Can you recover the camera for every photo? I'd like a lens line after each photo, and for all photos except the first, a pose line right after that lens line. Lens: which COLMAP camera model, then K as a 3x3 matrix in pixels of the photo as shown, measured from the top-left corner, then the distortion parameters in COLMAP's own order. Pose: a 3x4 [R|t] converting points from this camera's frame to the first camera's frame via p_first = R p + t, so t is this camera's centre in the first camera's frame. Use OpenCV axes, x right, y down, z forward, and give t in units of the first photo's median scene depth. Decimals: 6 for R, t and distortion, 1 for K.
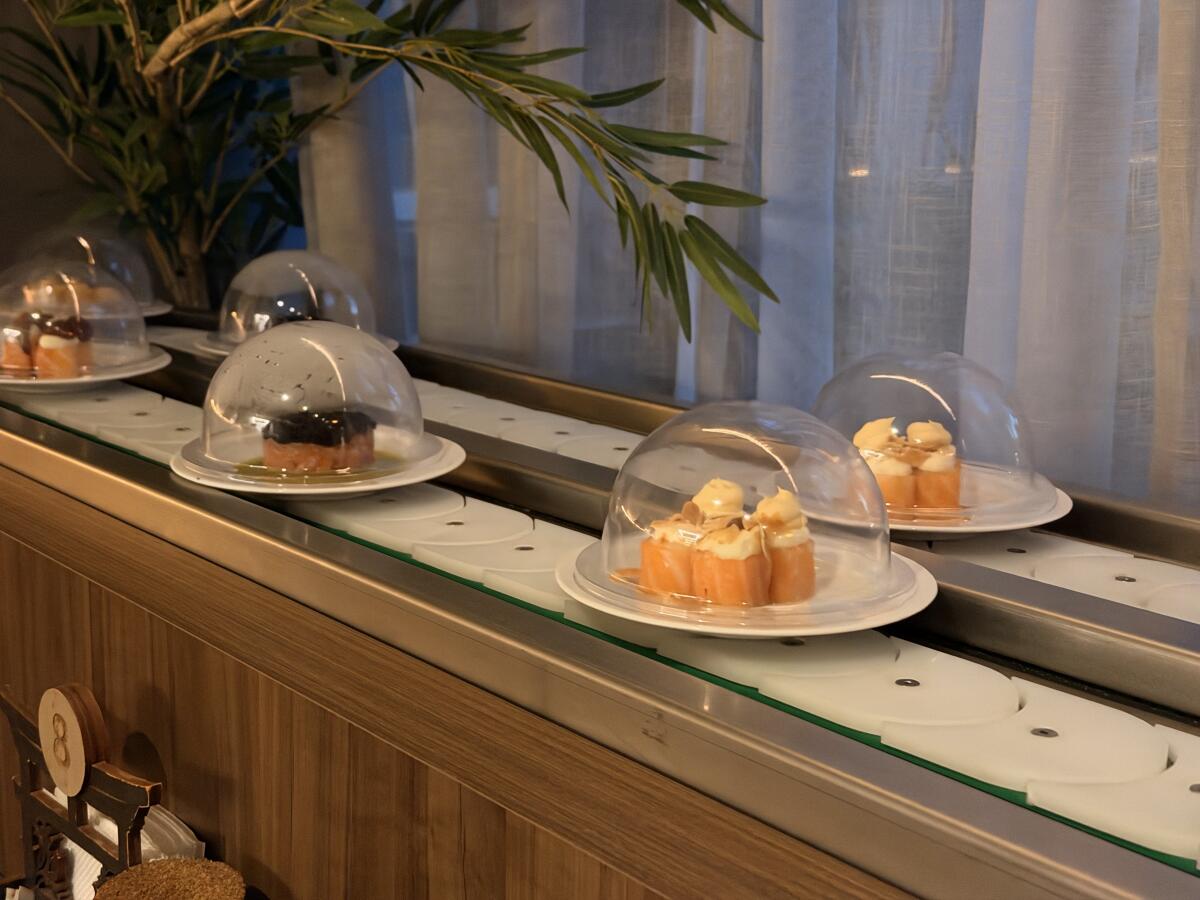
lens RADIAL K [[1670.7, 0, 607.0], [0, 1670.7, 449.7], [0, 0, 1]] dist [0.041874, 0.000000]
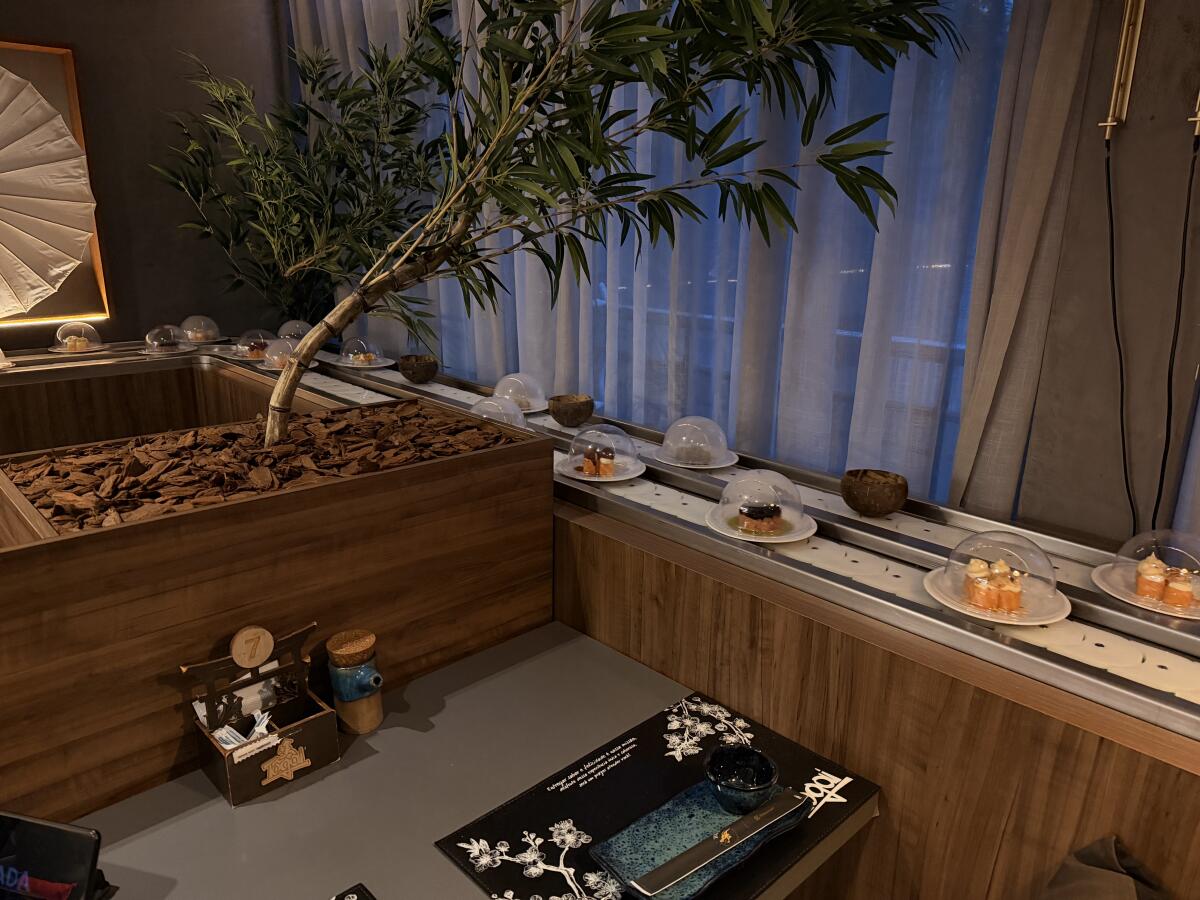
lens RADIAL K [[839.8, 0, 596.7], [0, 839.8, 454.0], [0, 0, 1]] dist [0.024405, -0.031659]
pose [[0.998750, -0.002859, 0.049897, 0.369598], [-0.000496, 0.997745, 0.067110, 0.048711], [-0.049976, -0.067051, 0.996497, -1.059635]]
